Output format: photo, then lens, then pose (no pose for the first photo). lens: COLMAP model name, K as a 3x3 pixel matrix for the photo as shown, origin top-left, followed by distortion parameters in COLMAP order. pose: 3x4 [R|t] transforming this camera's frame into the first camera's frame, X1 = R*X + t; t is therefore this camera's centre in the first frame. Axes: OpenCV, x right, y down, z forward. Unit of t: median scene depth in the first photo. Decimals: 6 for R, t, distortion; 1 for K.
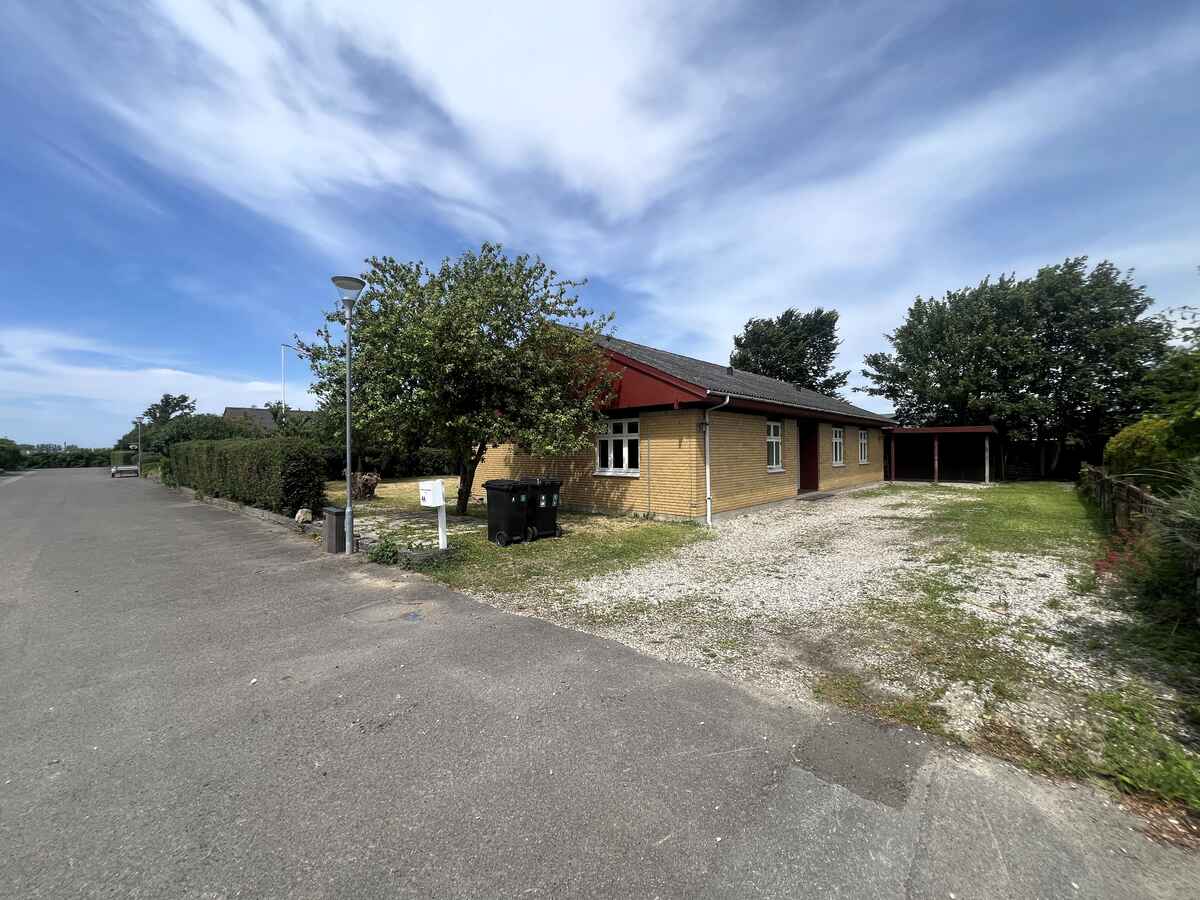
lens RADIAL K [[477.5, 0, 600.0], [0, 477.5, 450.0], [0, 0, 1]] dist [0.000294, 0.000261]
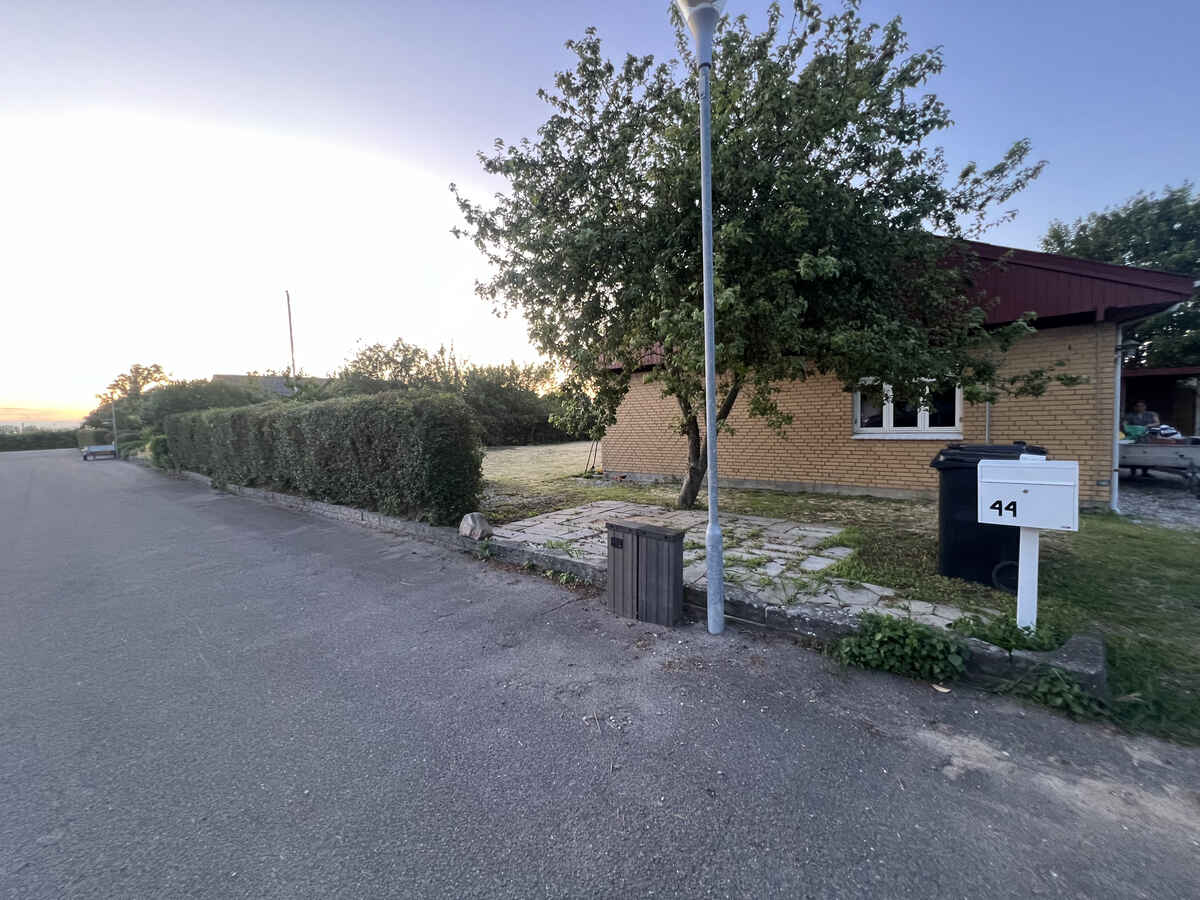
lens RADIAL K [[477.5, 0, 600.0], [0, 477.5, 450.0], [0, 0, 1]] dist [0.000294, 0.000261]
pose [[0.998970, -0.029096, 0.034816, -0.217744], [0.026594, 0.997172, 0.070293, 0.006747], [-0.036763, -0.069294, 0.996919, 0.197527]]
